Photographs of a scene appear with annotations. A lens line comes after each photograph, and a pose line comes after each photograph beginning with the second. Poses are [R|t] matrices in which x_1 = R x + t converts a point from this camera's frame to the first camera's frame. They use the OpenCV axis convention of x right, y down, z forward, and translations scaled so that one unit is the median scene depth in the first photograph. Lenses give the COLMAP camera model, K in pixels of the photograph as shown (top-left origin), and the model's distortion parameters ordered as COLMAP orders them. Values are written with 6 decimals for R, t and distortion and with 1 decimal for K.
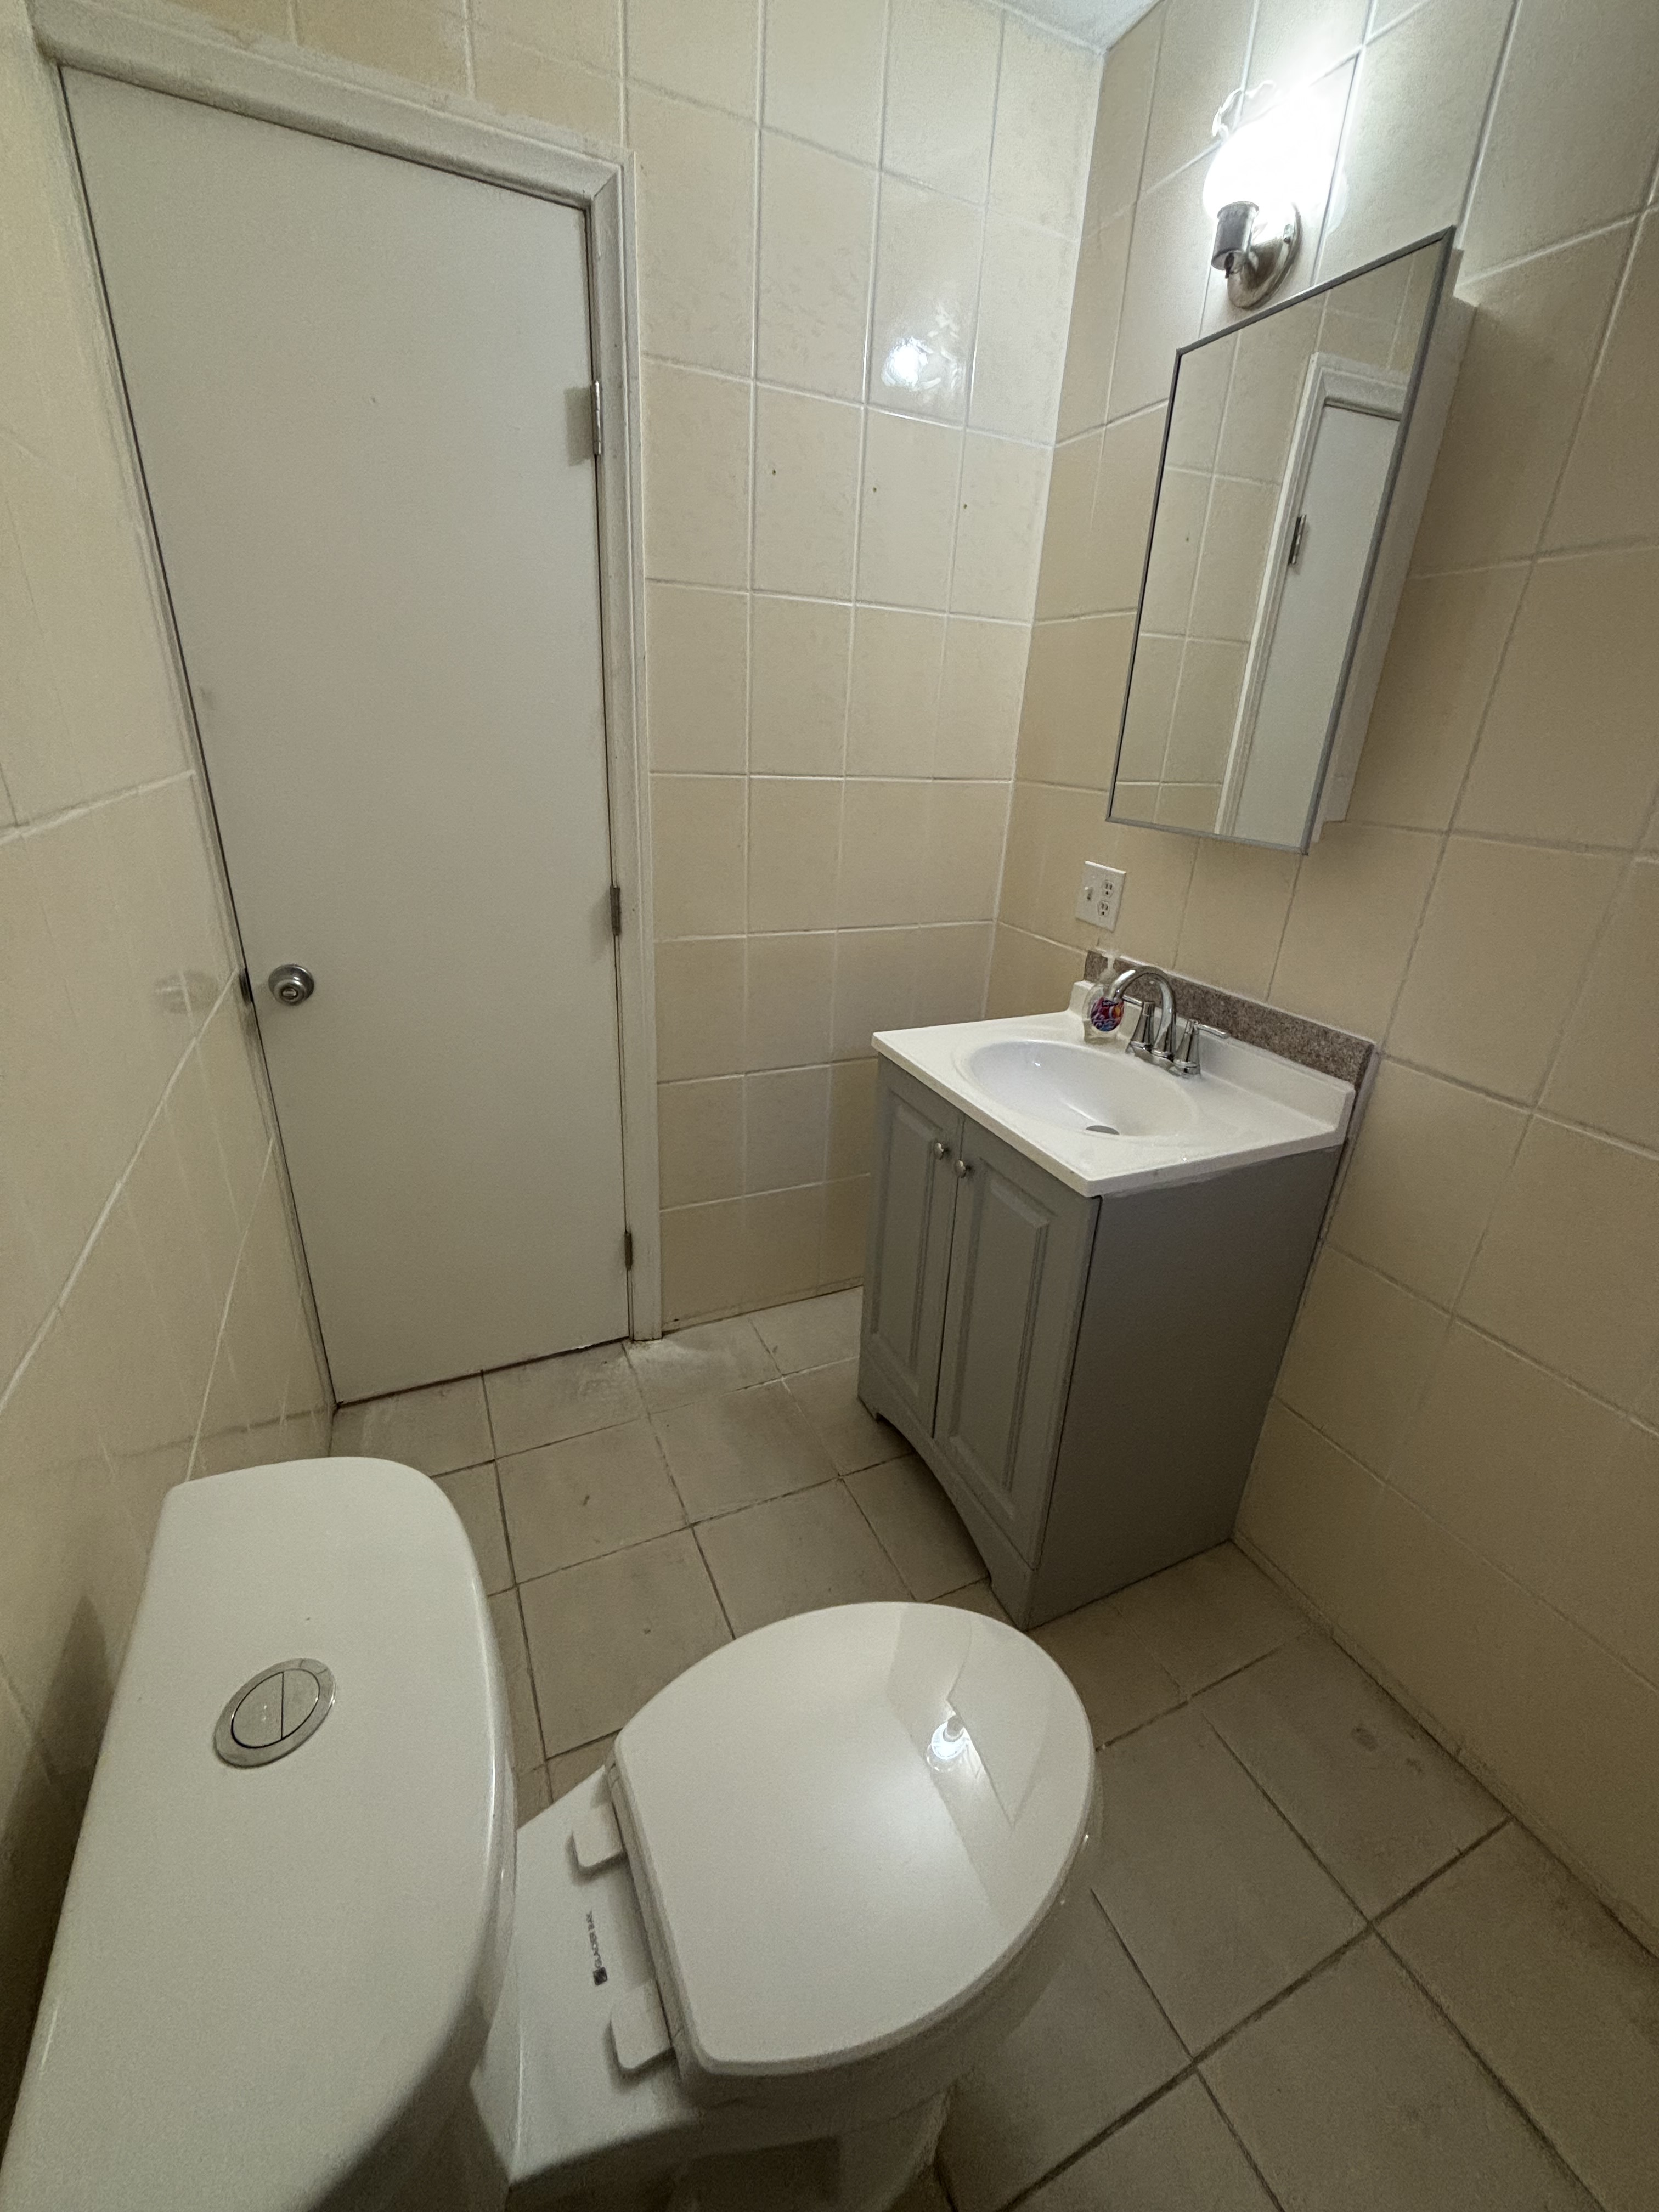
lens RADIAL K [[895.8, 0, 831.3], [0, 895.8, 1098.1], [0, 0, 1]] dist [-0.006027, -0.000936]
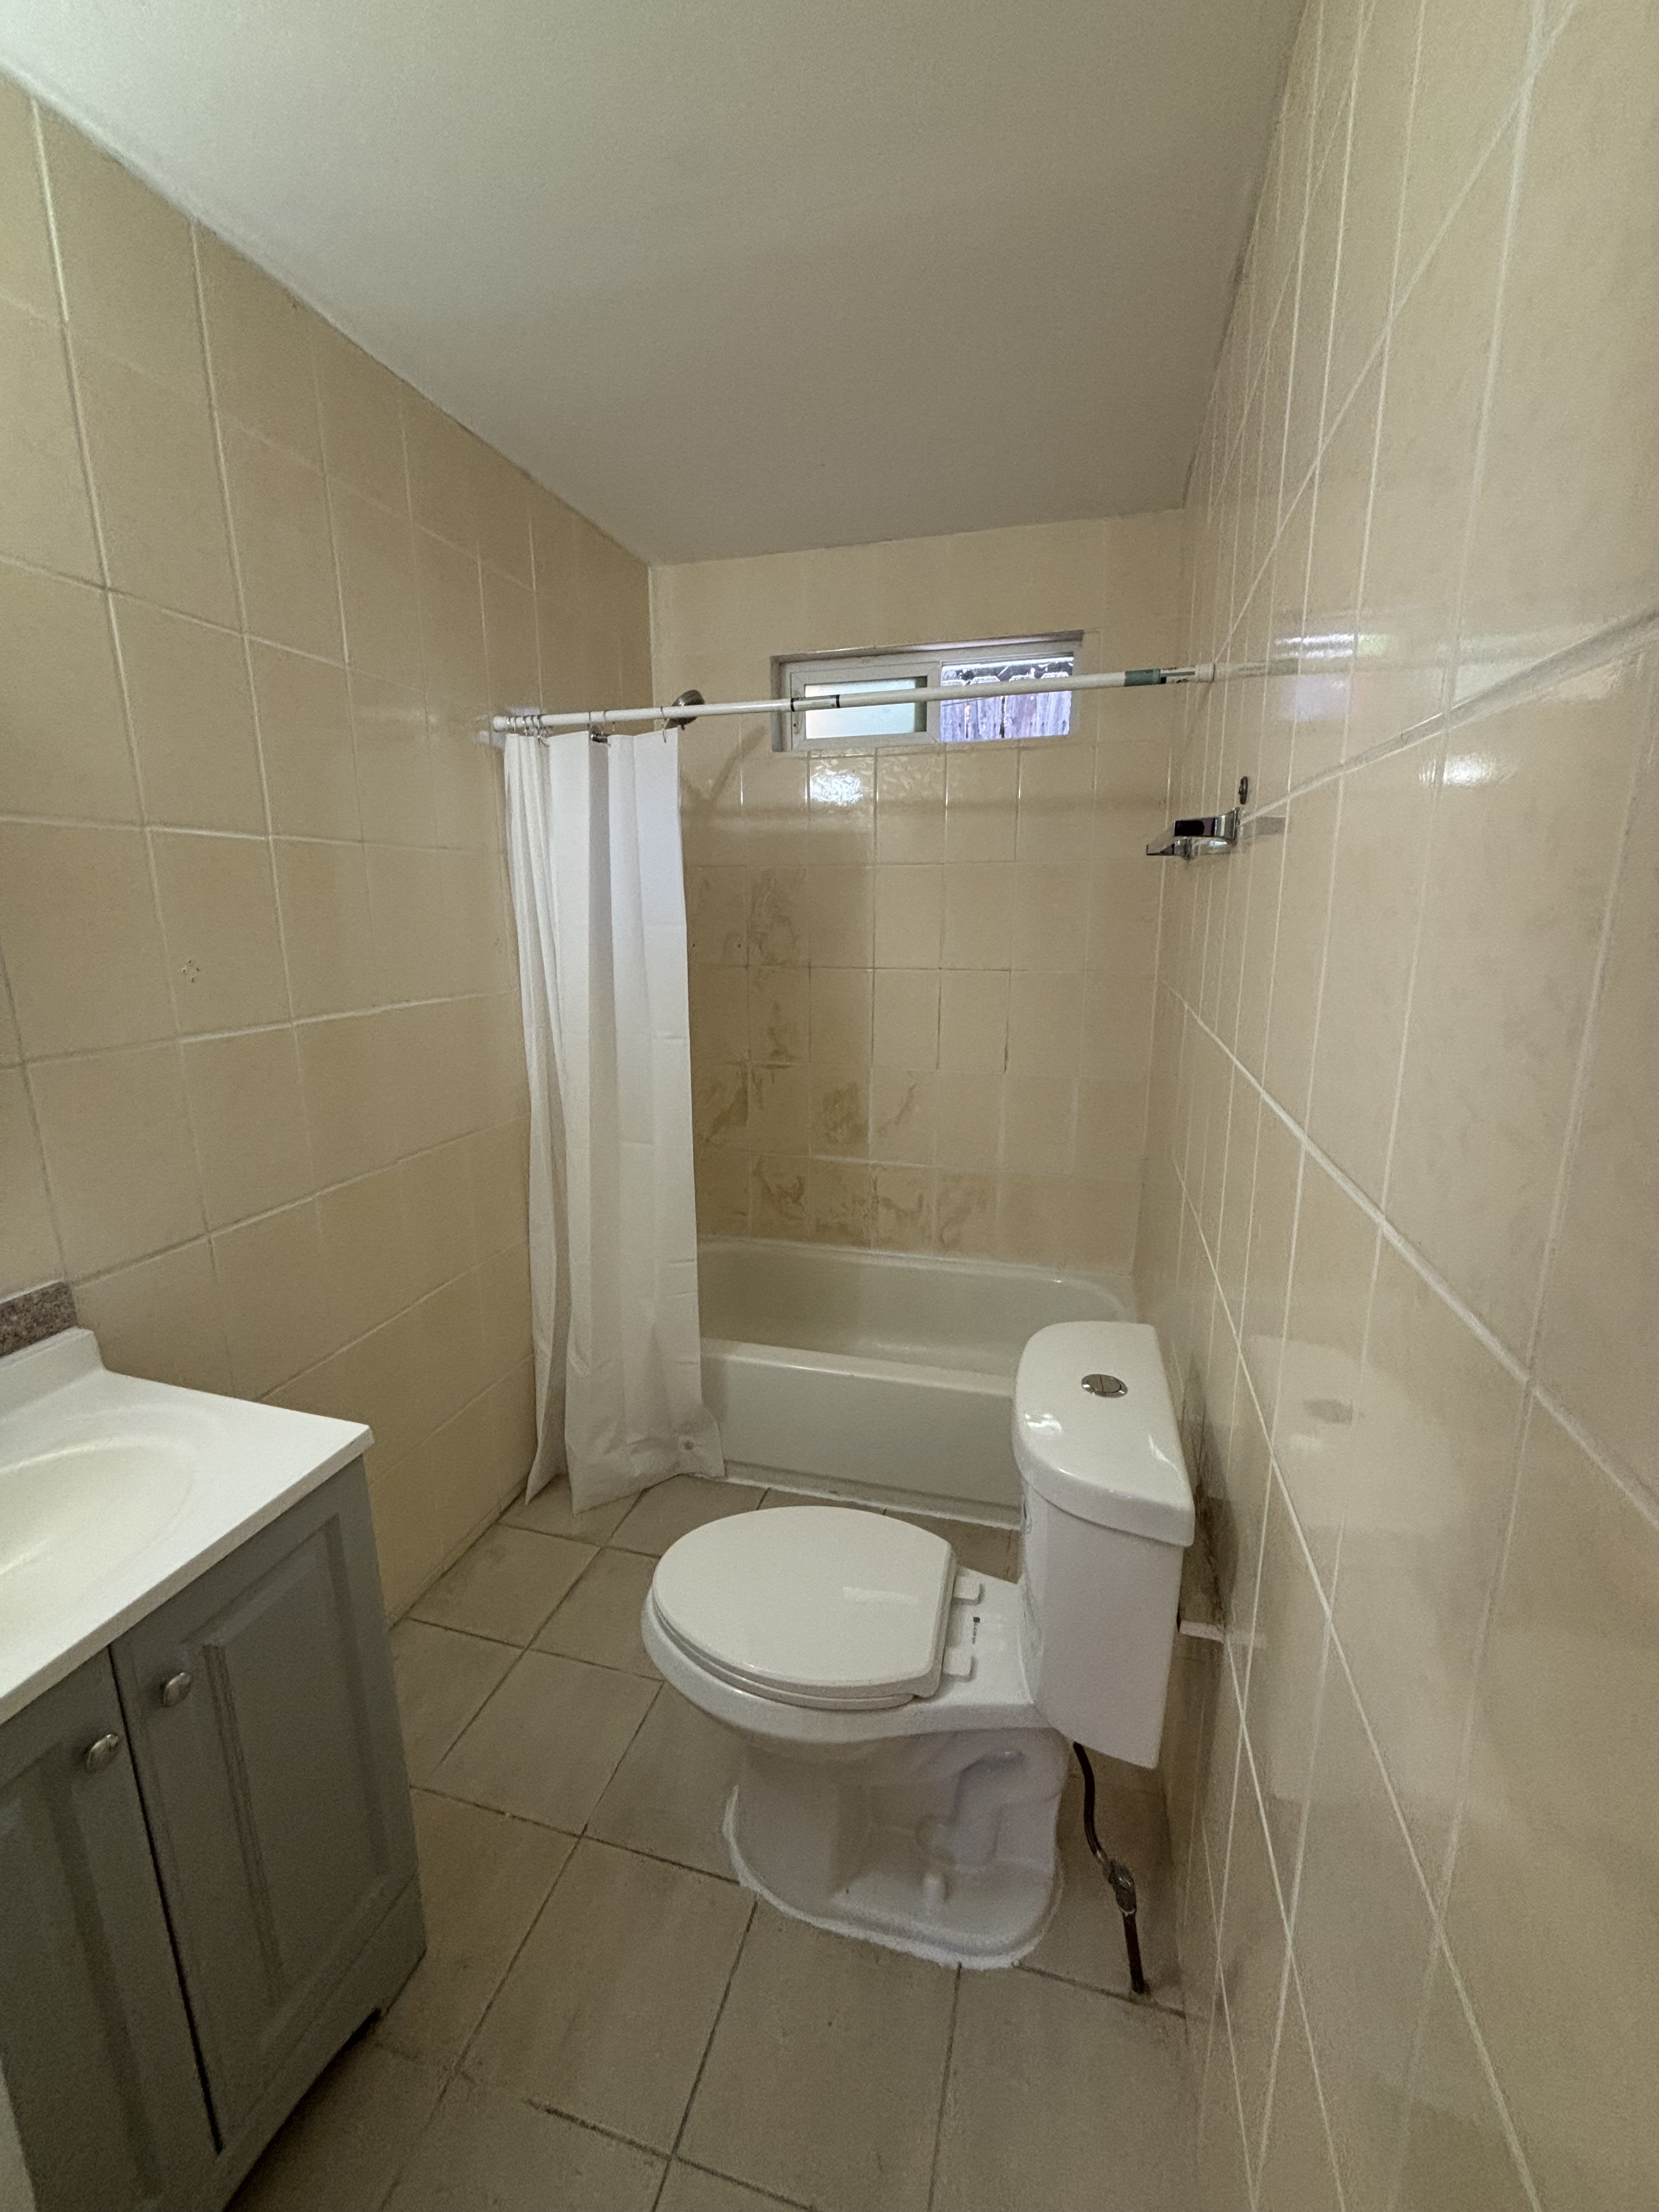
lens RADIAL K [[895.8, 0, 832.7], [0, 895.8, 1100.6], [0, 0, 1]] dist [-0.006027, -0.000936]
pose [[-0.757639, -0.173891, 0.629083, -0.578485], [0.233236, 0.828076, 0.509795, -0.519304], [-0.609577, 0.532965, -0.586825, 0.979832]]
